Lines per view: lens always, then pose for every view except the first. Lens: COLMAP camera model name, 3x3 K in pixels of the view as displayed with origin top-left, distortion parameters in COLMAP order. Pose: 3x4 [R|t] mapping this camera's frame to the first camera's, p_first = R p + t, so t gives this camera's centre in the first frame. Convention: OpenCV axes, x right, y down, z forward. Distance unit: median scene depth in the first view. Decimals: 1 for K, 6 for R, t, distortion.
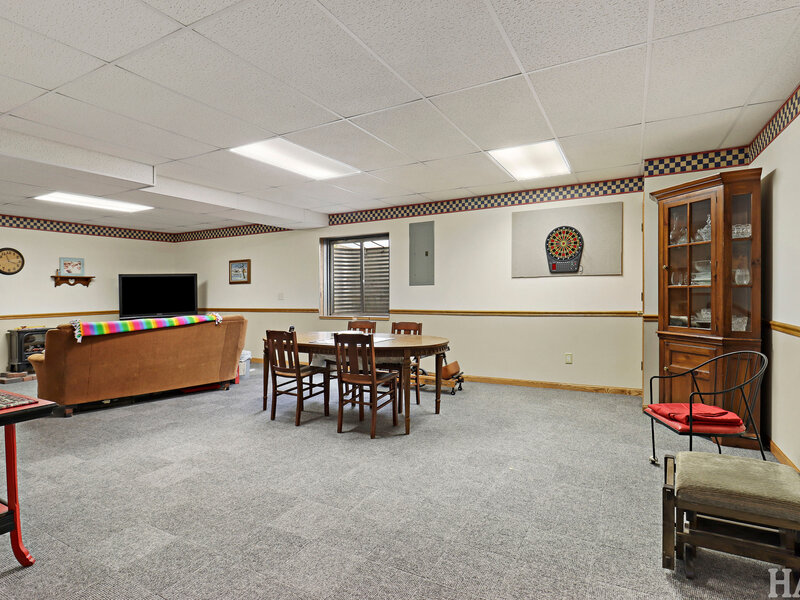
lens RADIAL K [[431.4, 0, 400.2], [0, 431.4, 290.9], [0, 0, 1]] dist [0.002581, -0.012668]
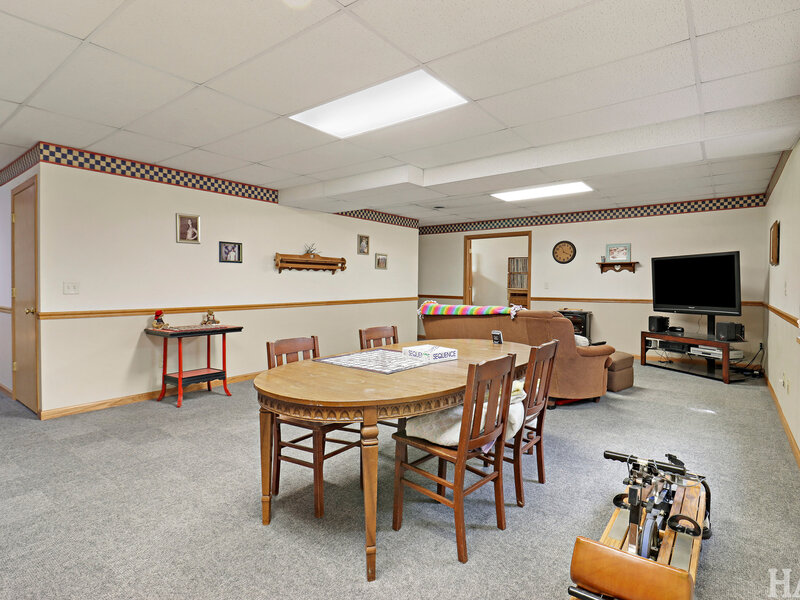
lens RADIAL K [[431.4, 0, 400.2], [0, 431.4, 290.9], [0, 0, 1]] dist [0.002581, -0.012668]
pose [[-0.155774, 0.022401, -0.987539, 0.289155], [-0.005955, 0.999703, 0.023616, 0.010671], [0.987775, 0.009559, -0.155594, 0.678155]]
